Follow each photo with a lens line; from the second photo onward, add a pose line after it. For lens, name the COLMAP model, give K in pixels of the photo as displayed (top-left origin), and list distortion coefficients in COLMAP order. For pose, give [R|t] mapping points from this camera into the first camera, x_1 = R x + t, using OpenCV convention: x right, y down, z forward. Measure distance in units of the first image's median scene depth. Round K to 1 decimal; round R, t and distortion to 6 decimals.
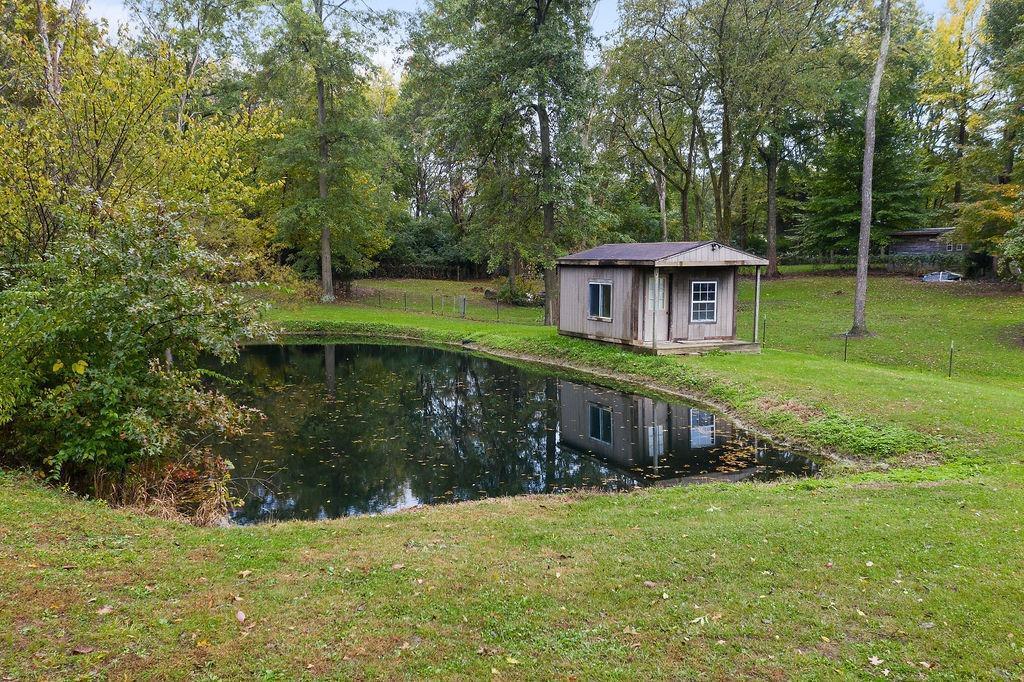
lens RADIAL K [[815.1, 0, 511.3], [0, 815.1, 341.0], [0, 0, 1]] dist [0.001081, 0.000832]
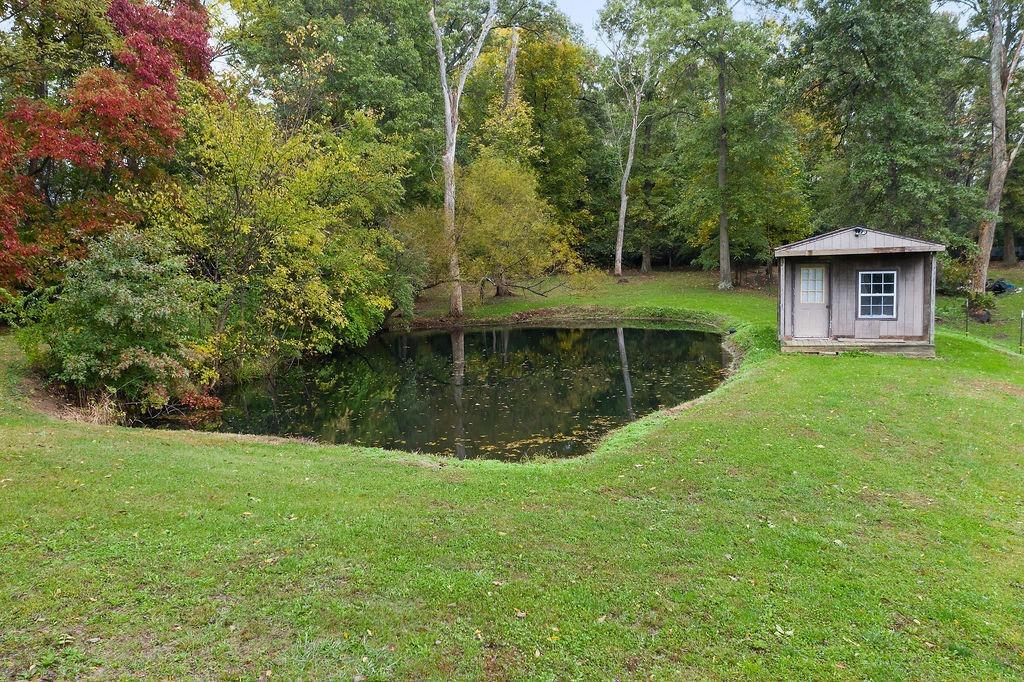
lens RADIAL K [[815.1, 0, 511.4], [0, 815.1, 340.8], [0, 0, 1]] dist [0.001081, 0.000832]
pose [[0.744664, 0.050170, -0.665552, 0.526951], [-0.037025, 0.998741, 0.033859, -0.014272], [0.666412, -0.000571, 0.745583, 0.094630]]
